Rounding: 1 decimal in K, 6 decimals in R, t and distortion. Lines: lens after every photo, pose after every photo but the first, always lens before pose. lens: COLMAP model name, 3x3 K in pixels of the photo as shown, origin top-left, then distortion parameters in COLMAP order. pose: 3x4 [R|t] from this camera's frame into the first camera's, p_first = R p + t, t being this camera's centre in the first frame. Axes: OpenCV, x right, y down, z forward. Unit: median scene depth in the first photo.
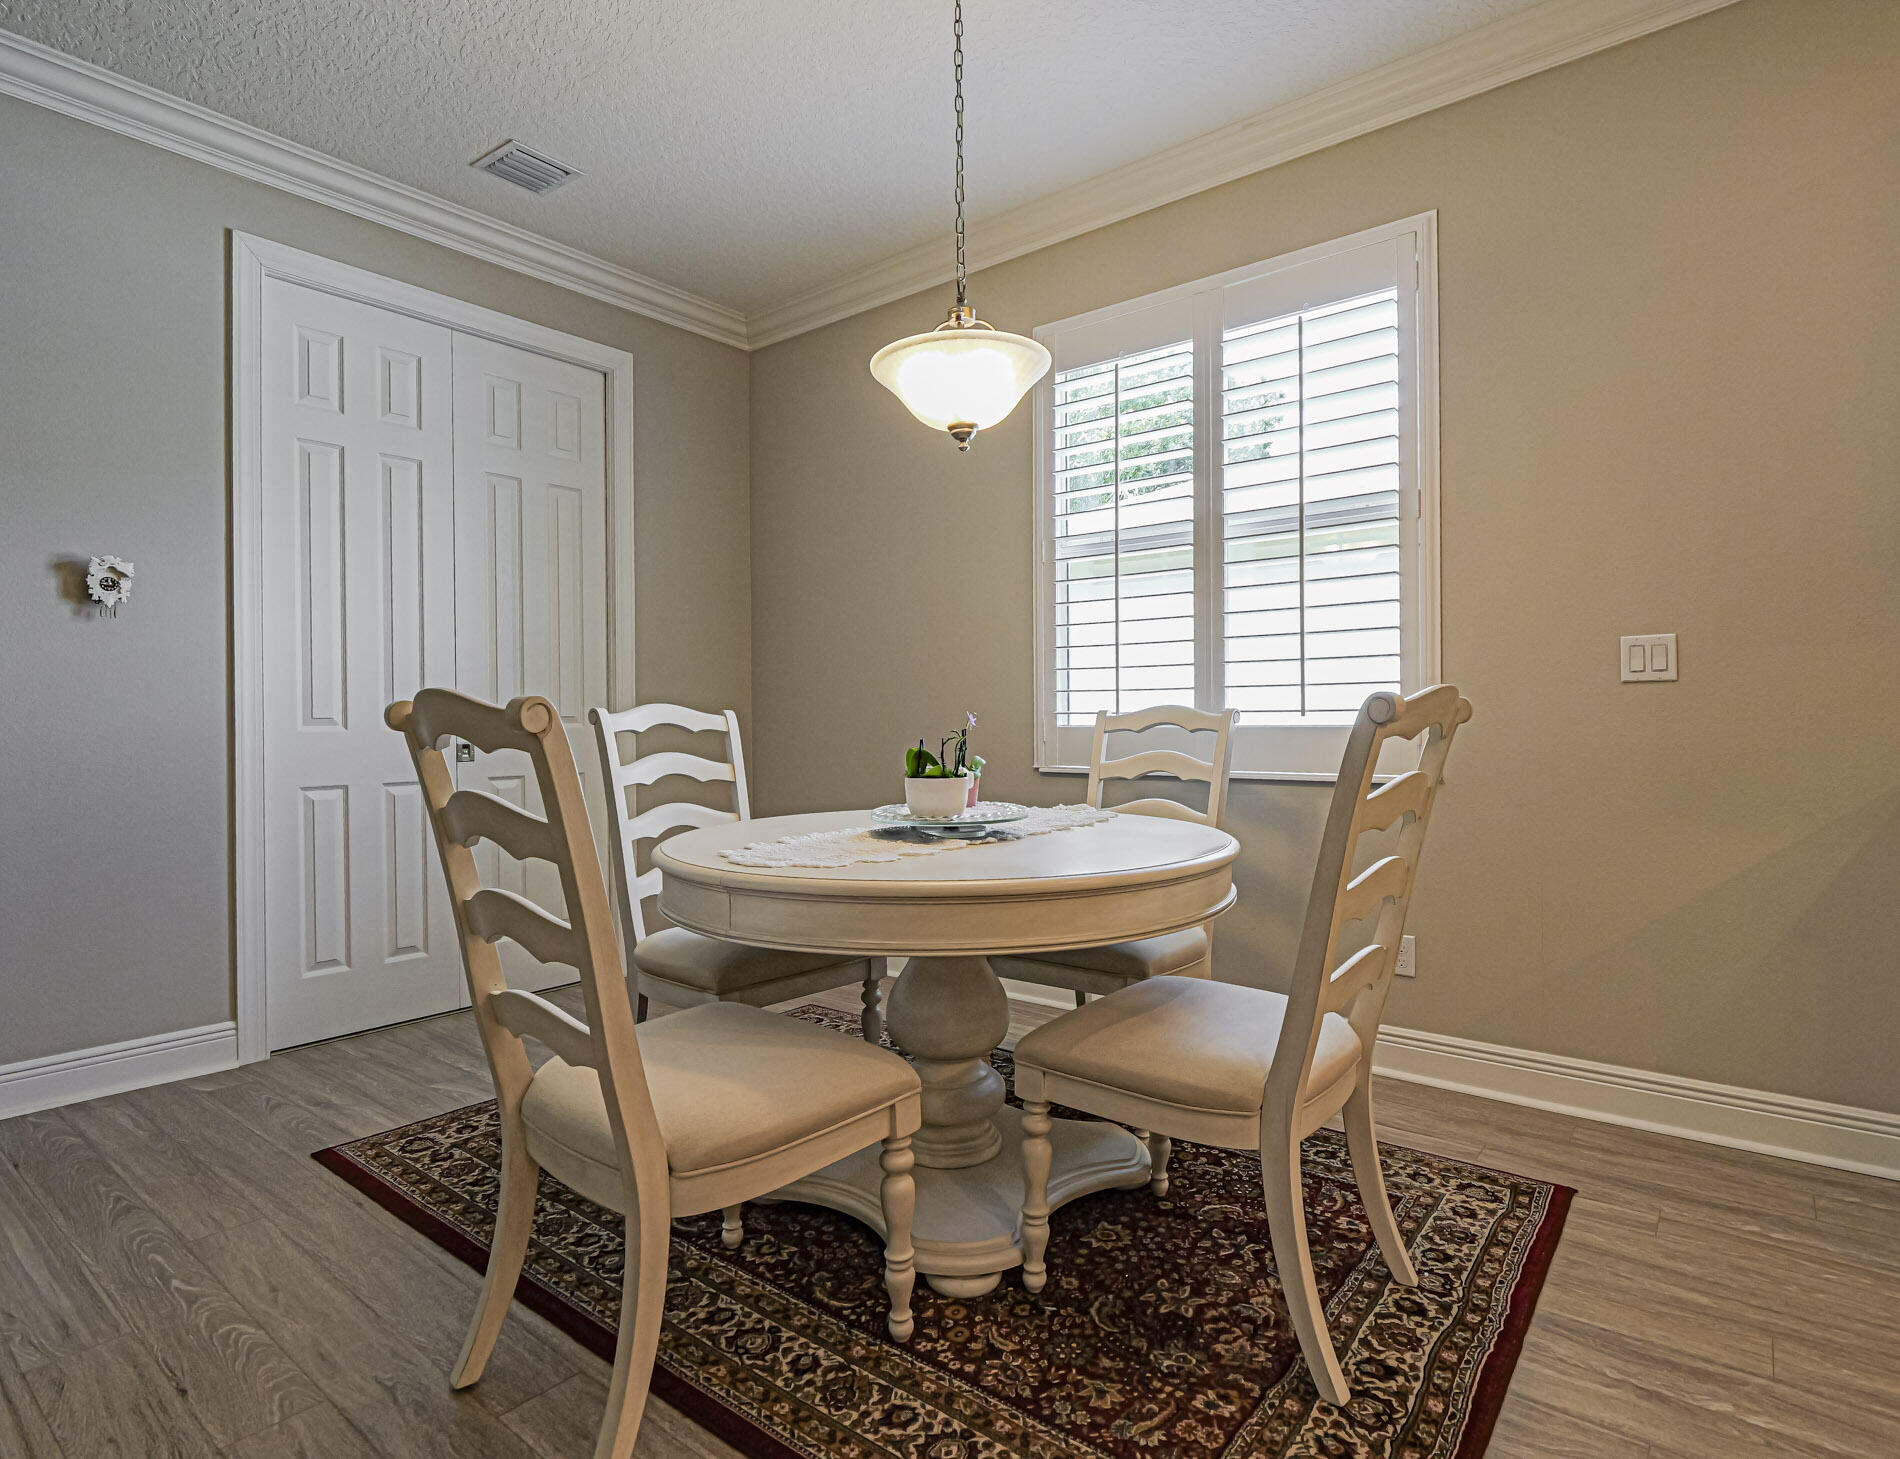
lens RADIAL K [[1033.9, 0, 955.6], [0, 1033.9, 731.1], [0, 0, 1]] dist [-0.005675, -0.000336]
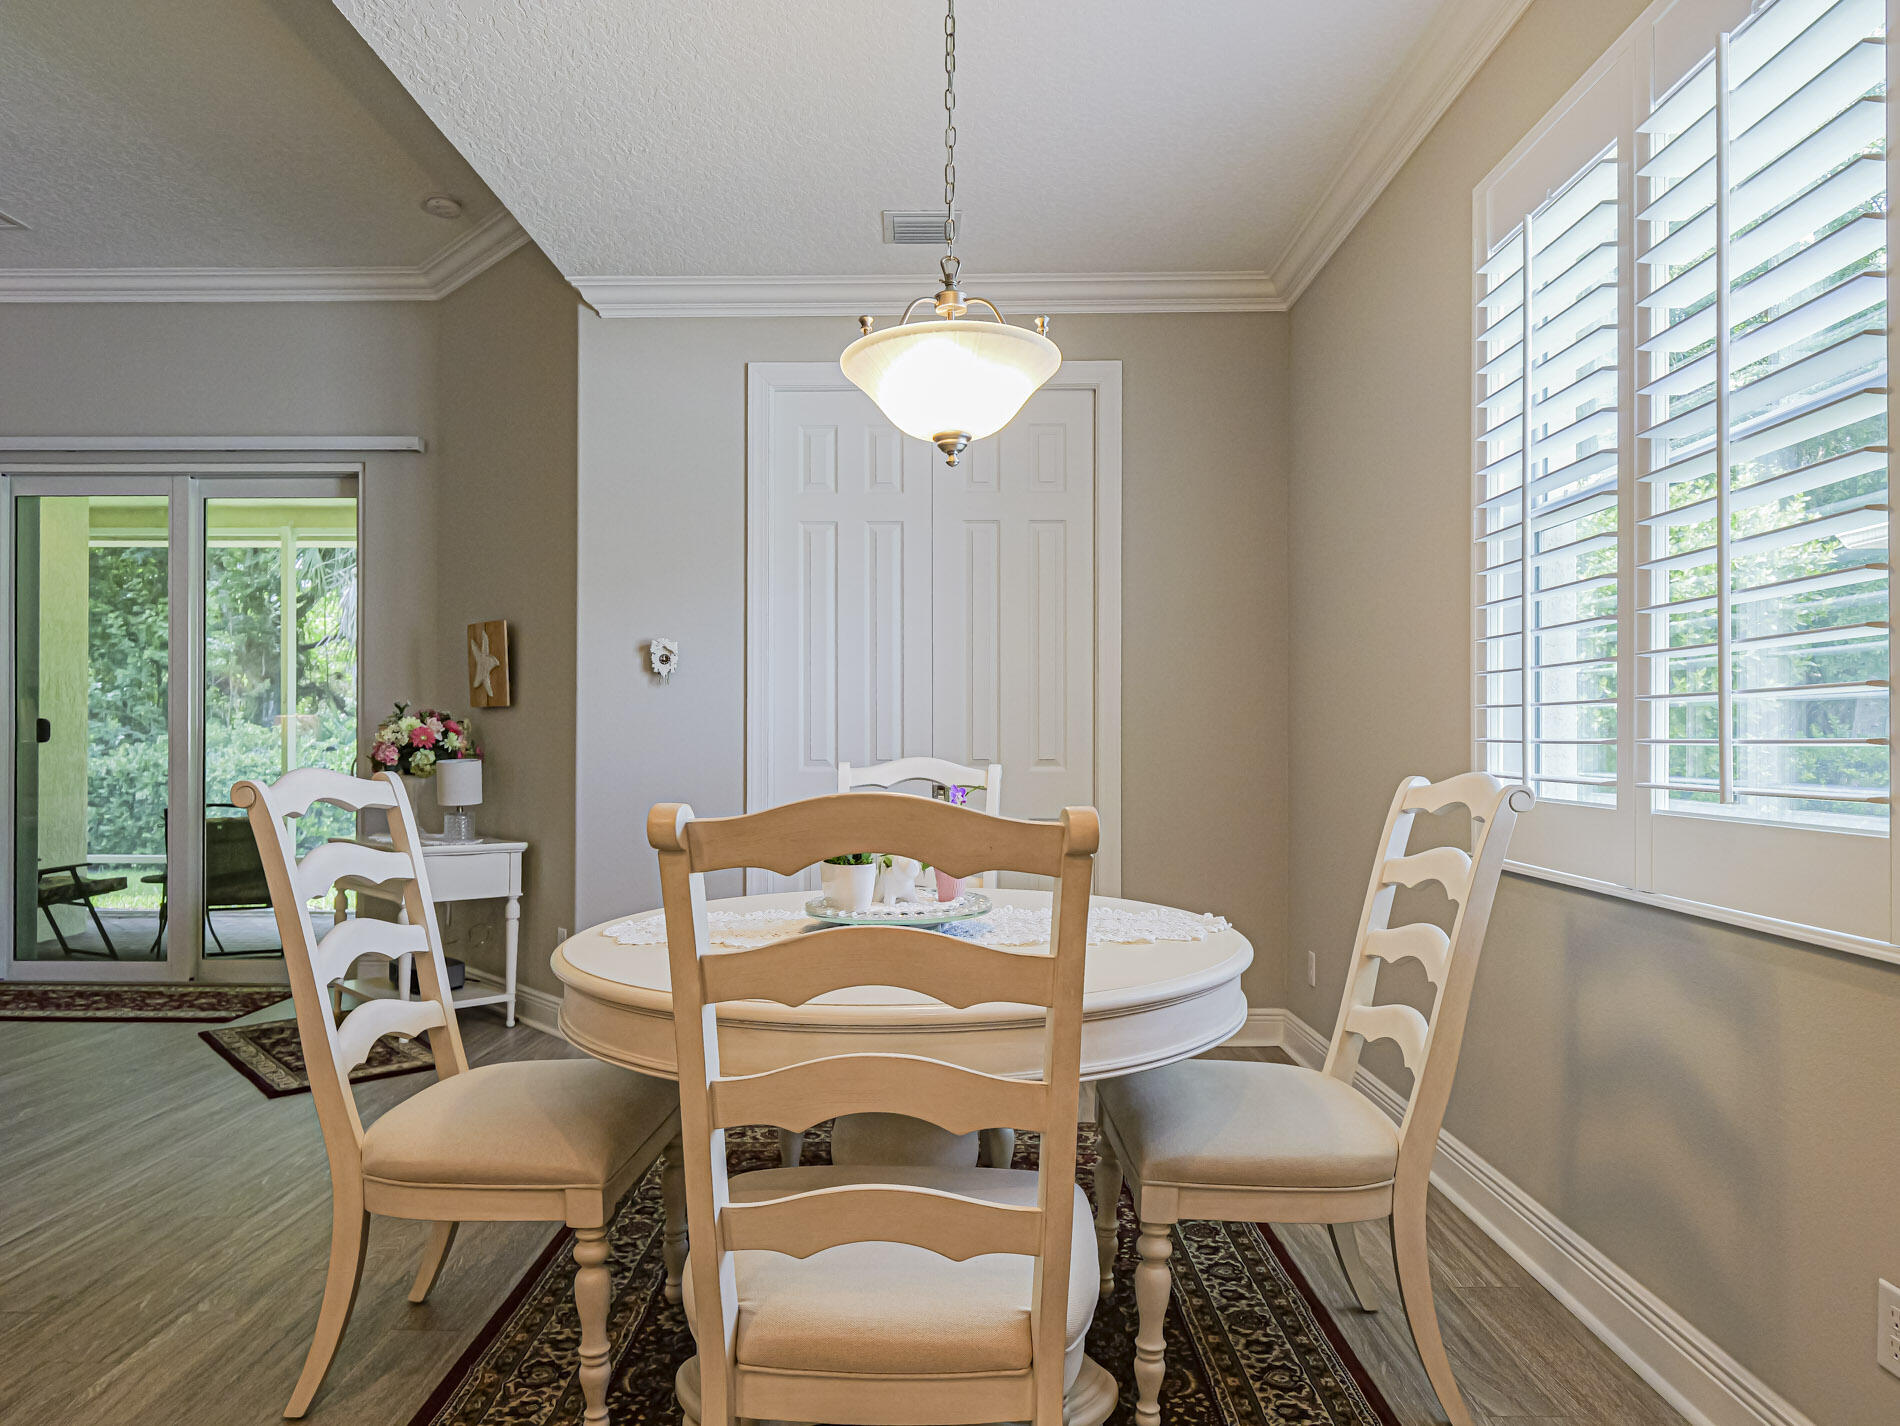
lens RADIAL K [[1193.9, 0, 958.1], [0, 1193.9, 715.7], [0, 0, 1]] dist [0.067593, 0.006879]
pose [[0.606176, -0.006366, -0.795305, 0.617379], [-0.012014, 0.999781, -0.017160, -0.045521], [0.795240, 0.019956, 0.605967, 0.346495]]
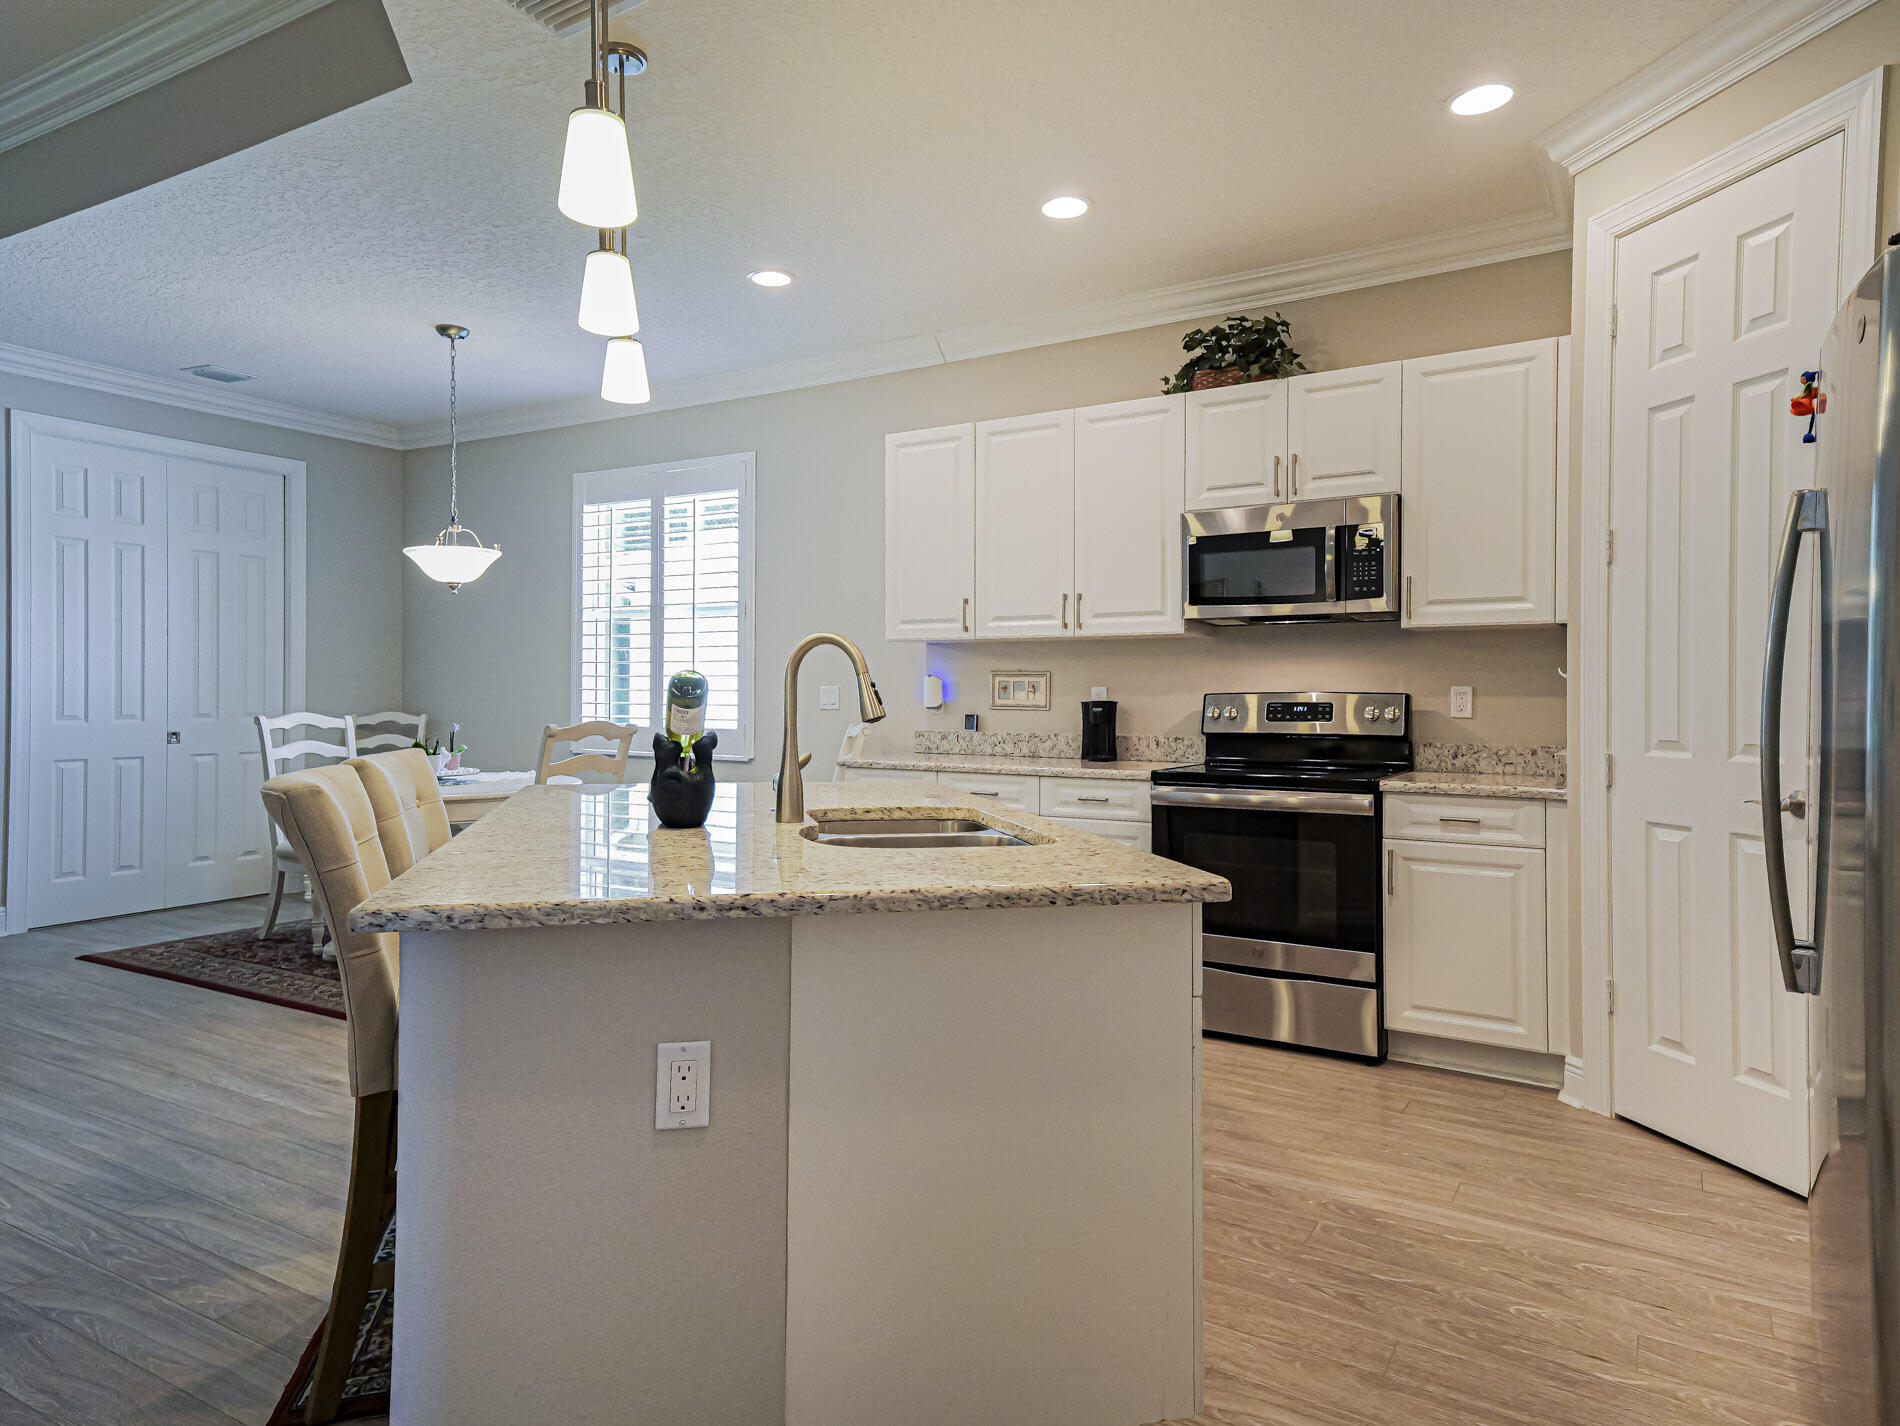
lens RADIAL K [[1193.9, 0, 941.4], [0, 1193.9, 694.7], [0, 0, 1]] dist [0.067593, 0.006879]
pose [[0.992266, 0.013331, 0.123414, 0.509139], [-0.012385, 0.999888, -0.008432, -0.050139], [-0.123513, 0.006838, 0.992319, -1.122508]]
